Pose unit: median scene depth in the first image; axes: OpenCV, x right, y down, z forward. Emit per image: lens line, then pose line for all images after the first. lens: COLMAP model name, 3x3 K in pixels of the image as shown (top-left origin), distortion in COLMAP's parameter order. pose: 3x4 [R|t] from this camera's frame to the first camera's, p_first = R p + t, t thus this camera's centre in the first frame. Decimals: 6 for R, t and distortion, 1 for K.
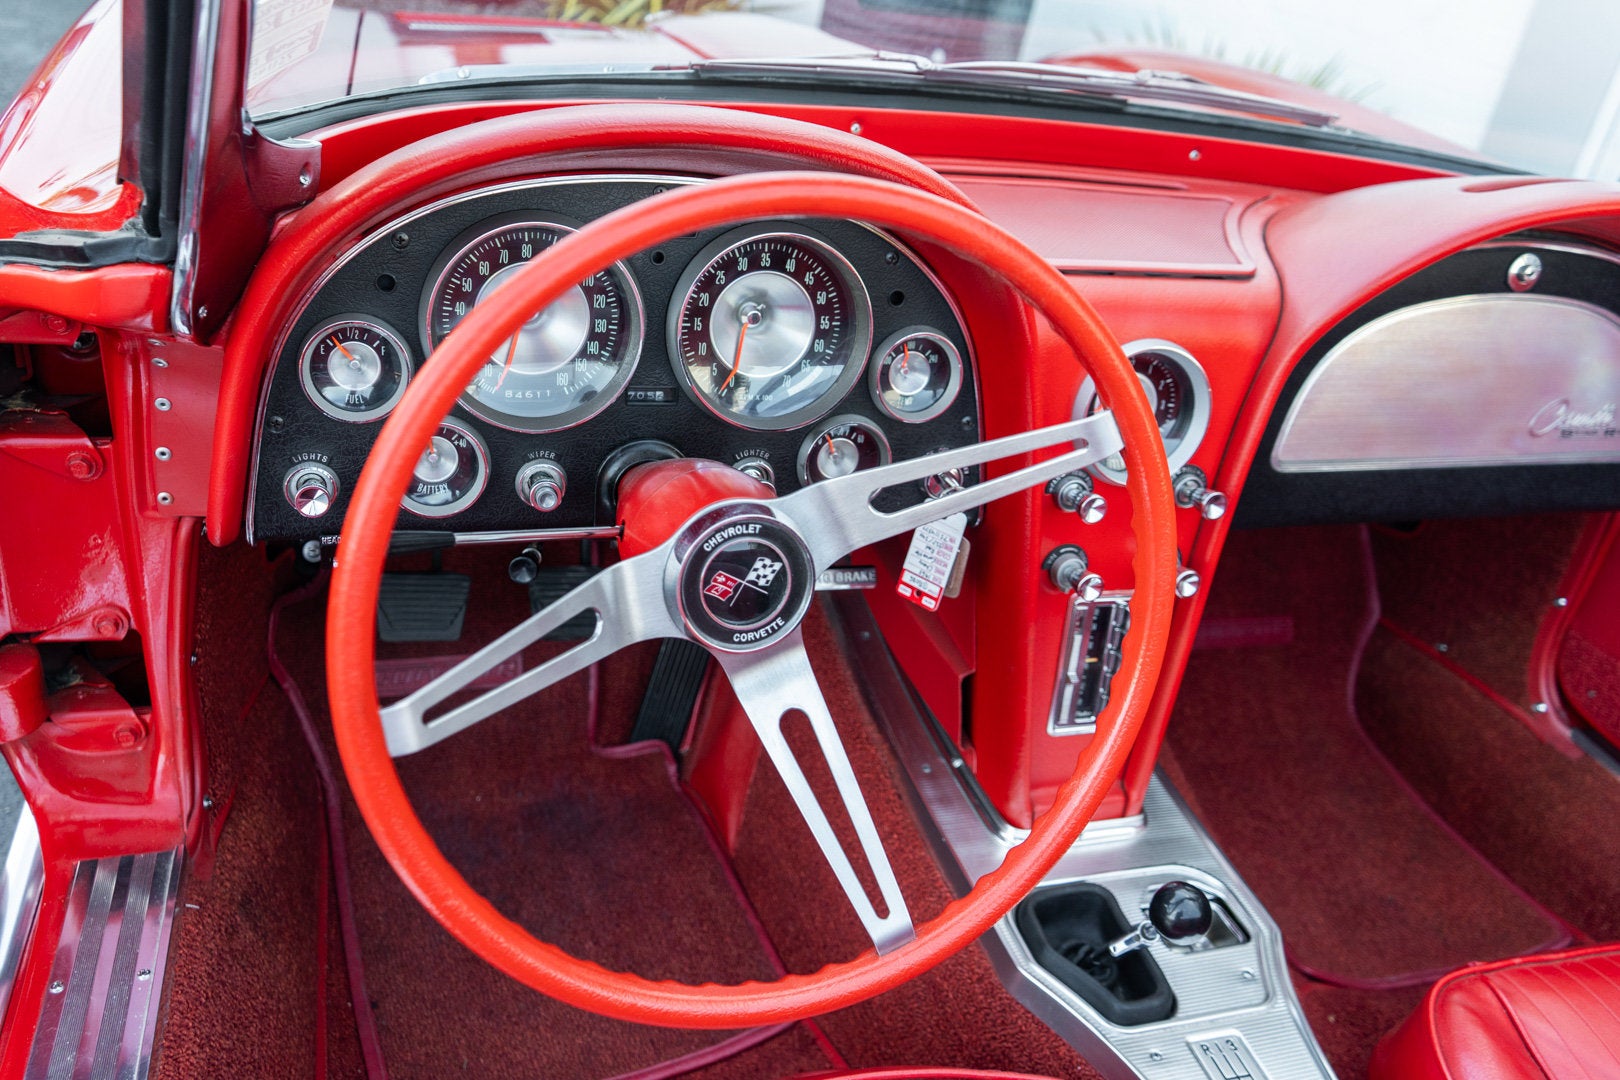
lens RADIAL K [[1829.1, 0, 810.0], [0, 1829.1, 540.0], [0, 0, 1]] dist [-0.003632, 0.005701]
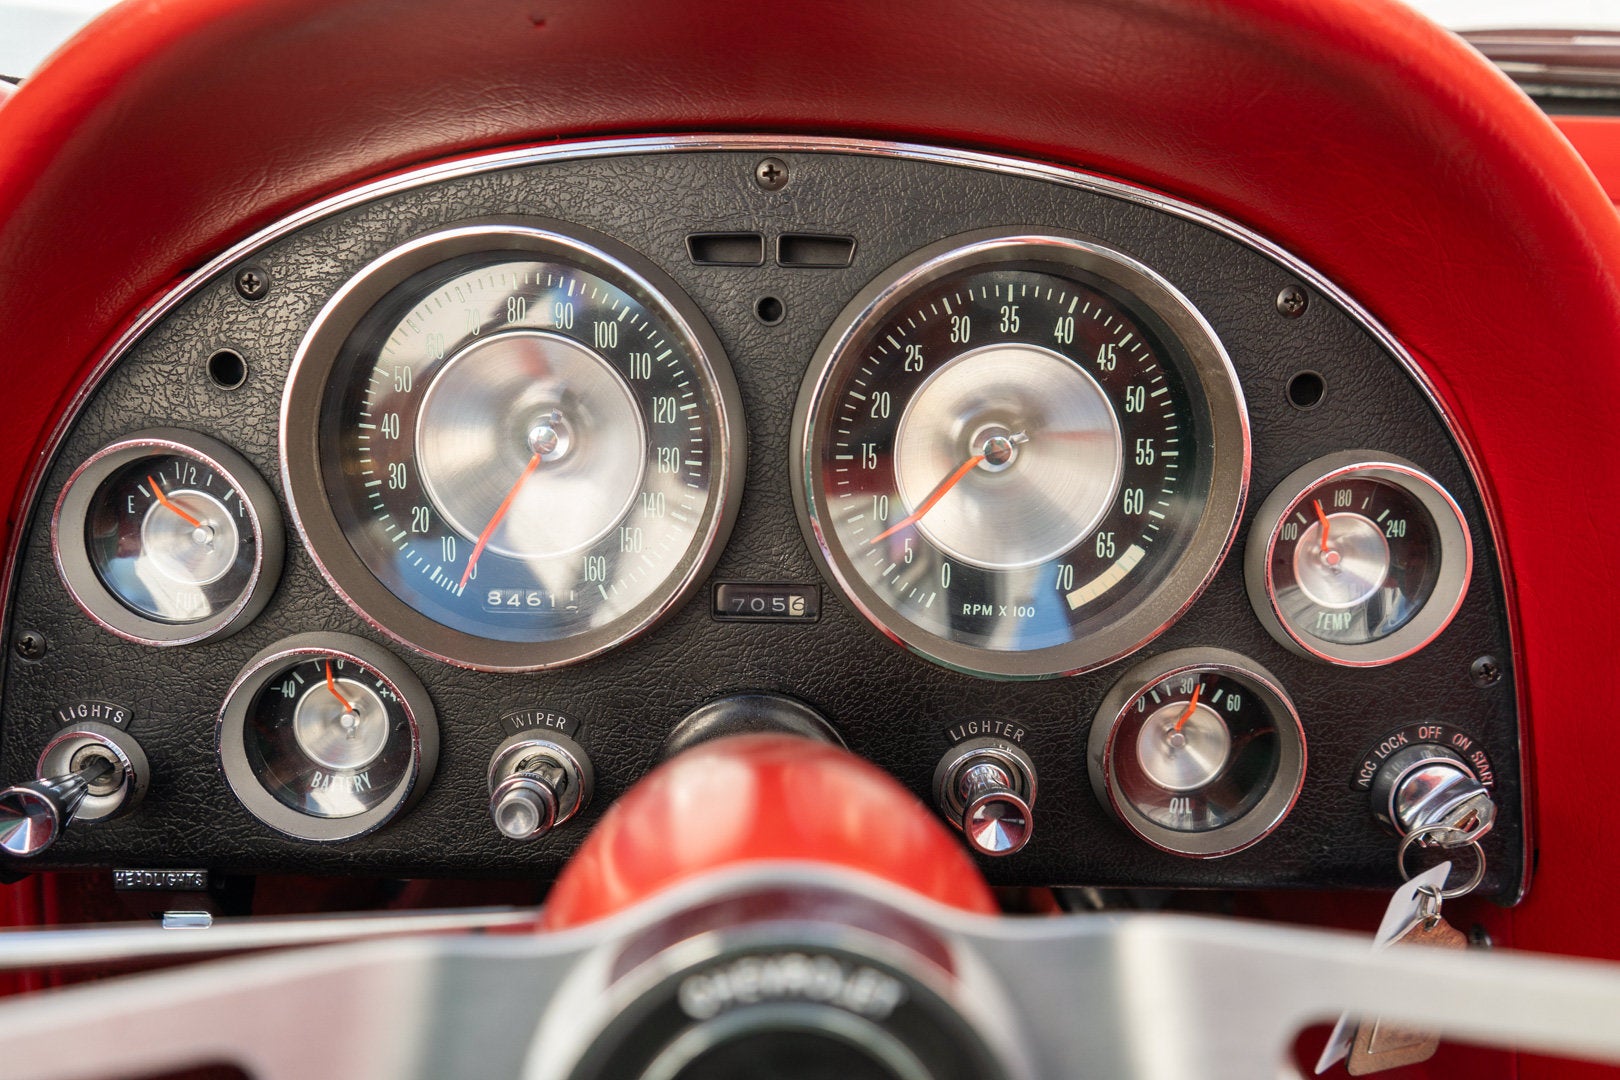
lens RADIAL K [[1344.3, 0, 810.0], [0, 1344.3, 540.0], [0, 0, 1]] dist [-0.007911, -0.001415]
pose [[0.948648, -0.021183, -0.315625, 0.035307], [-0.040732, 0.981270, -0.188282, -0.028240], [0.313702, 0.191469, 0.930017, 0.660017]]
